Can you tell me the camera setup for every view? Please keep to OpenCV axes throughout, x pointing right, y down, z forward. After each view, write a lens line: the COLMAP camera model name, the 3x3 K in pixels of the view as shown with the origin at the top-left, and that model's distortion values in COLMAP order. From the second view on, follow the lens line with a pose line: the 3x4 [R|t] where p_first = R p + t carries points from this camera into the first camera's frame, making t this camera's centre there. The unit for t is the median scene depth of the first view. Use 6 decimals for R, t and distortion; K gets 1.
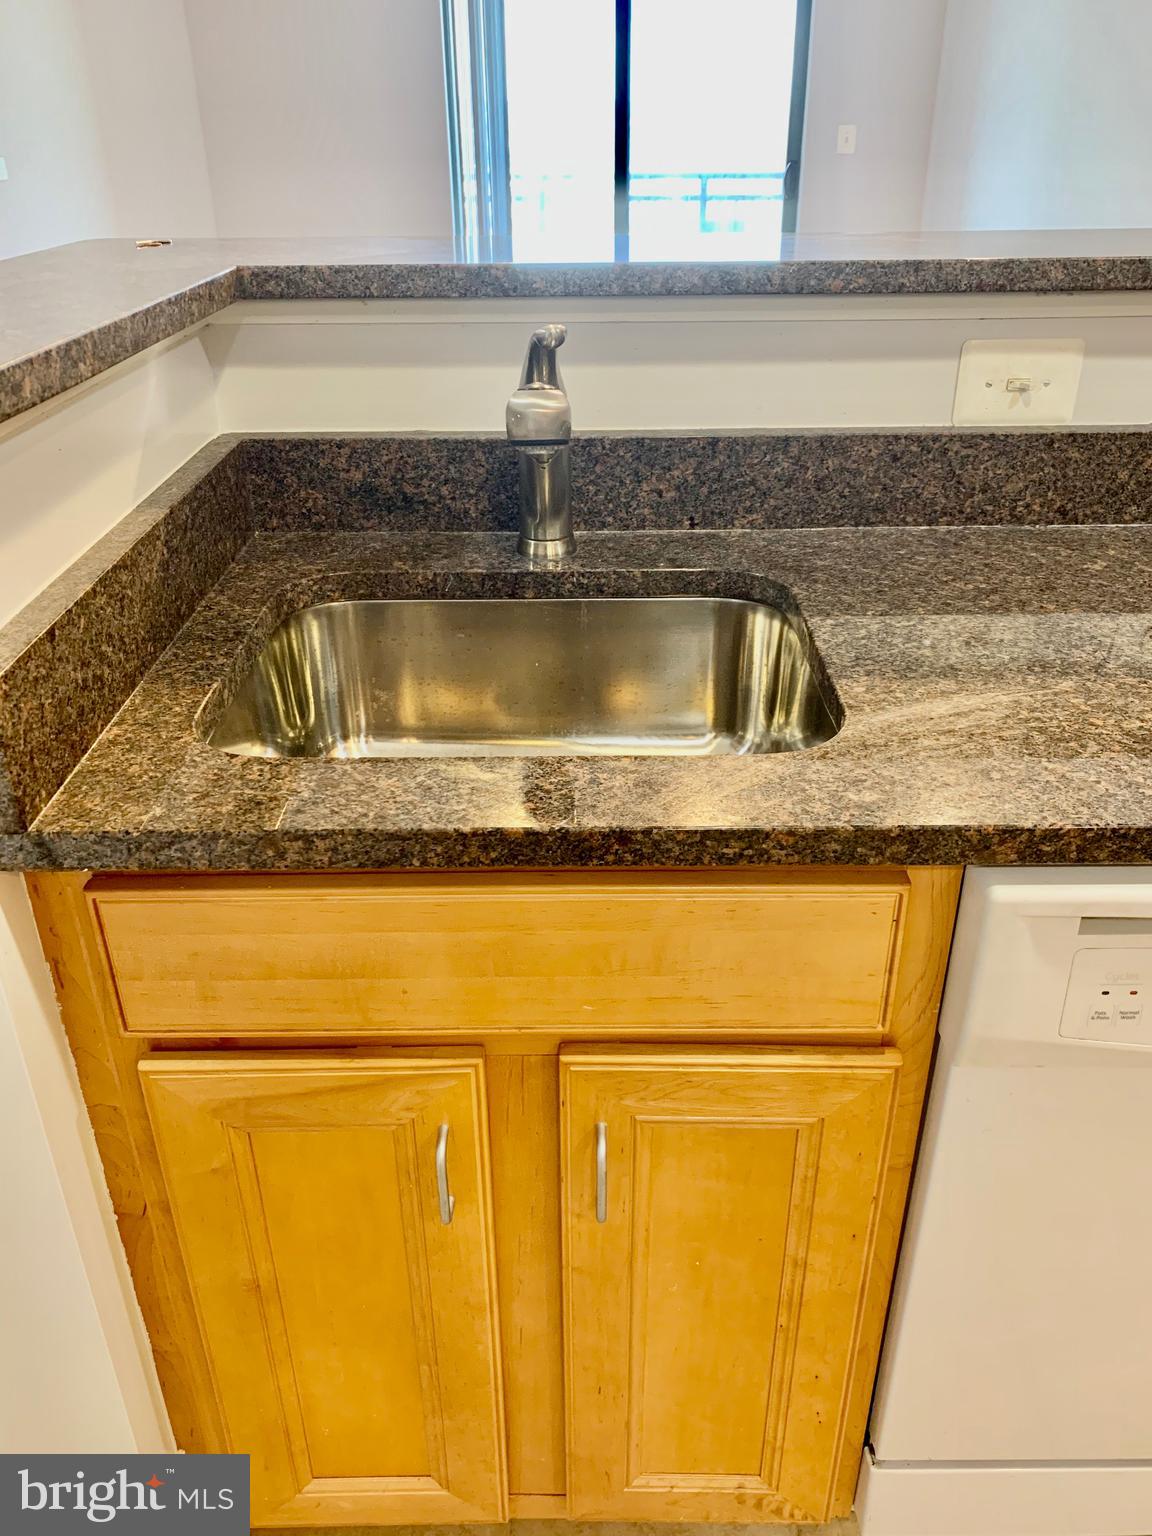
lens RADIAL K [[1182.2, 0, 595.1], [0, 1182.2, 737.4], [0, 0, 1]] dist [0.168931, -0.388949]
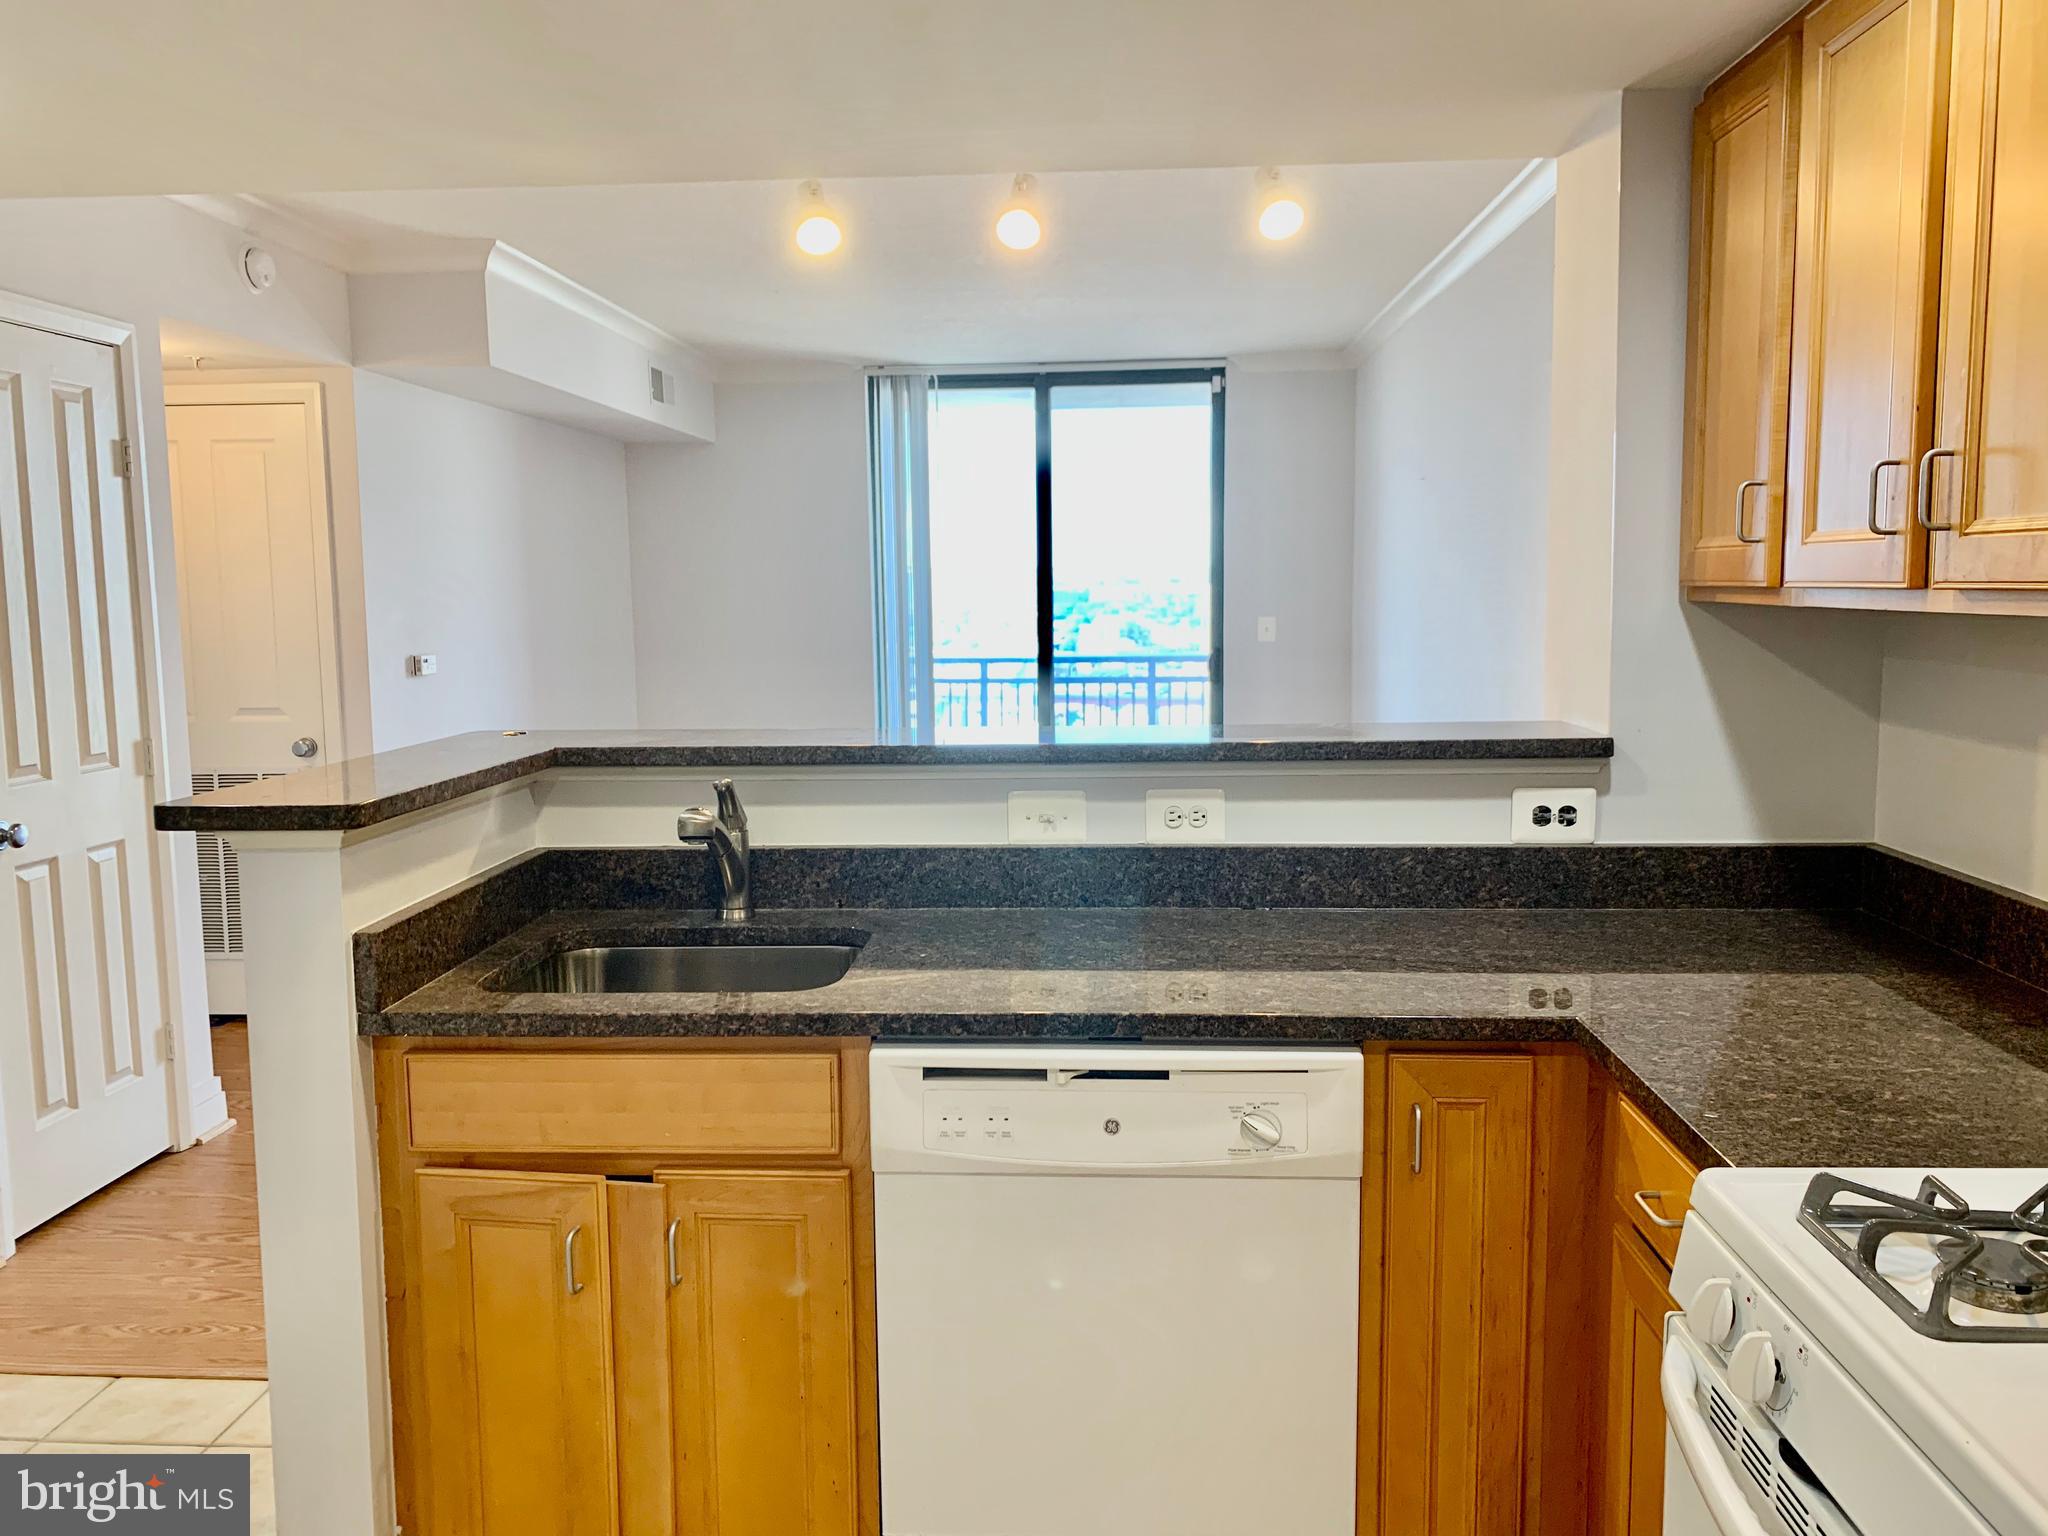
lens RADIAL K [[1569.4, 0, 1024.0], [0, 1569.4, 768.0], [0, 0, 1]] dist [0.089929, -0.112800]
pose [[0.997666, -0.001278, -0.068267, 0.480868], [-0.022873, 0.935798, -0.351795, 0.375117], [0.064334, 0.352535, 0.933584, -0.954123]]
